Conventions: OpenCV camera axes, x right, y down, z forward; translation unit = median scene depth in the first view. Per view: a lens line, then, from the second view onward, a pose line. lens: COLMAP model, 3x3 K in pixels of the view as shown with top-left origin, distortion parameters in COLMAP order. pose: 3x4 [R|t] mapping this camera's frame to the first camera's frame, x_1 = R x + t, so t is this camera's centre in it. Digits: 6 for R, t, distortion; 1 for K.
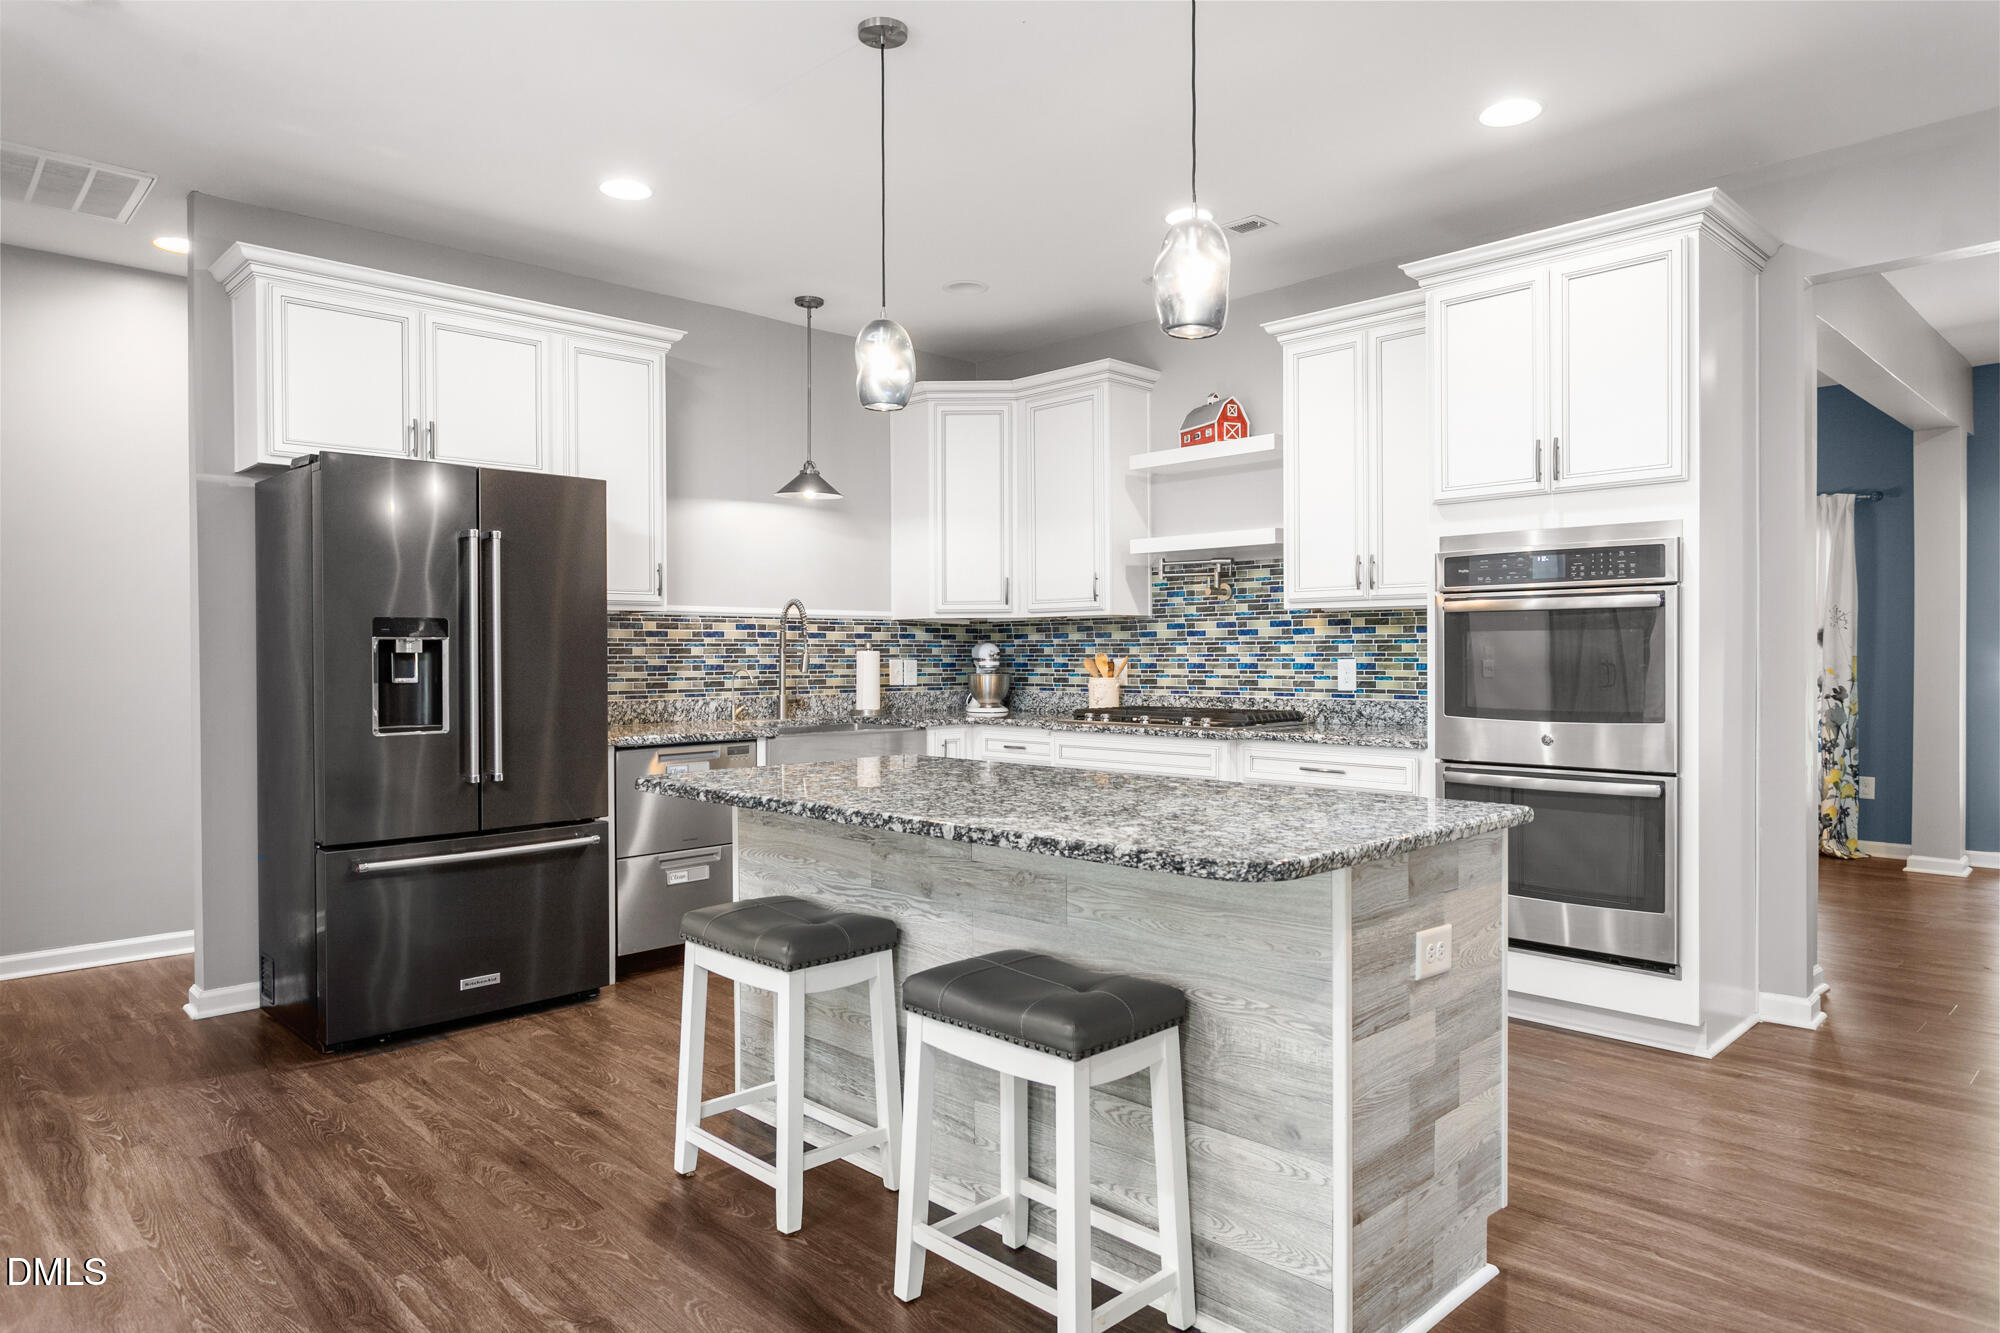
lens RADIAL K [[1263.9, 0, 1053.7], [0, 1263.9, 624.5], [0, 0, 1]] dist [0.002174, 0.001499]
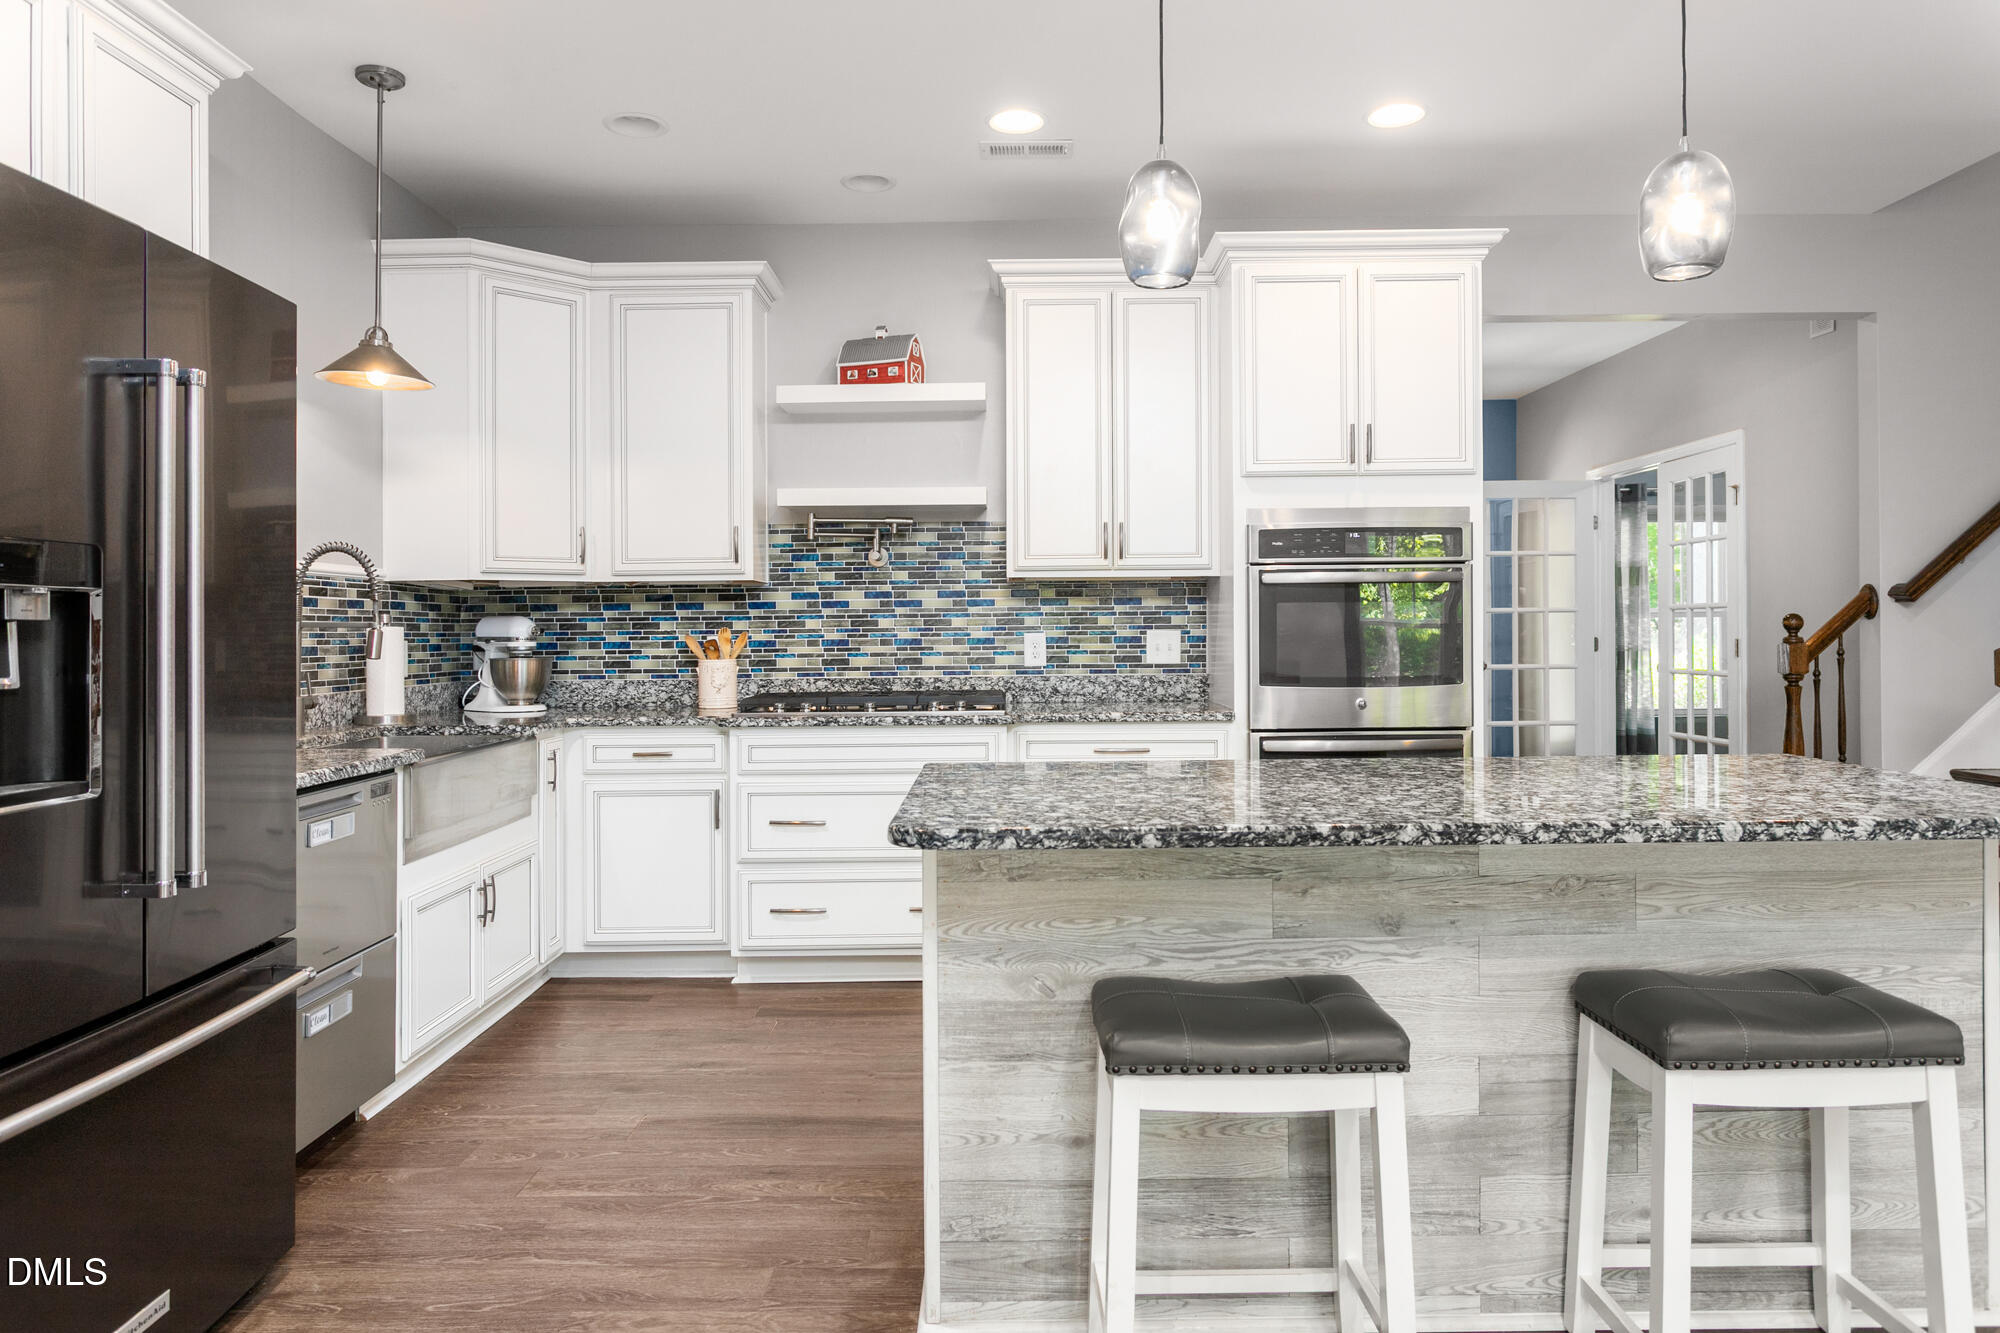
lens RADIAL K [[1263.9, 0, 1052.5], [0, 1263.9, 598.7], [0, 0, 1]] dist [0.002174, 0.001499]
pose [[0.701936, 0.014508, 0.712092, -0.444168], [-0.008926, 0.999893, -0.011573, 0.013165], [-0.712184, 0.001768, 0.701991, 0.342459]]
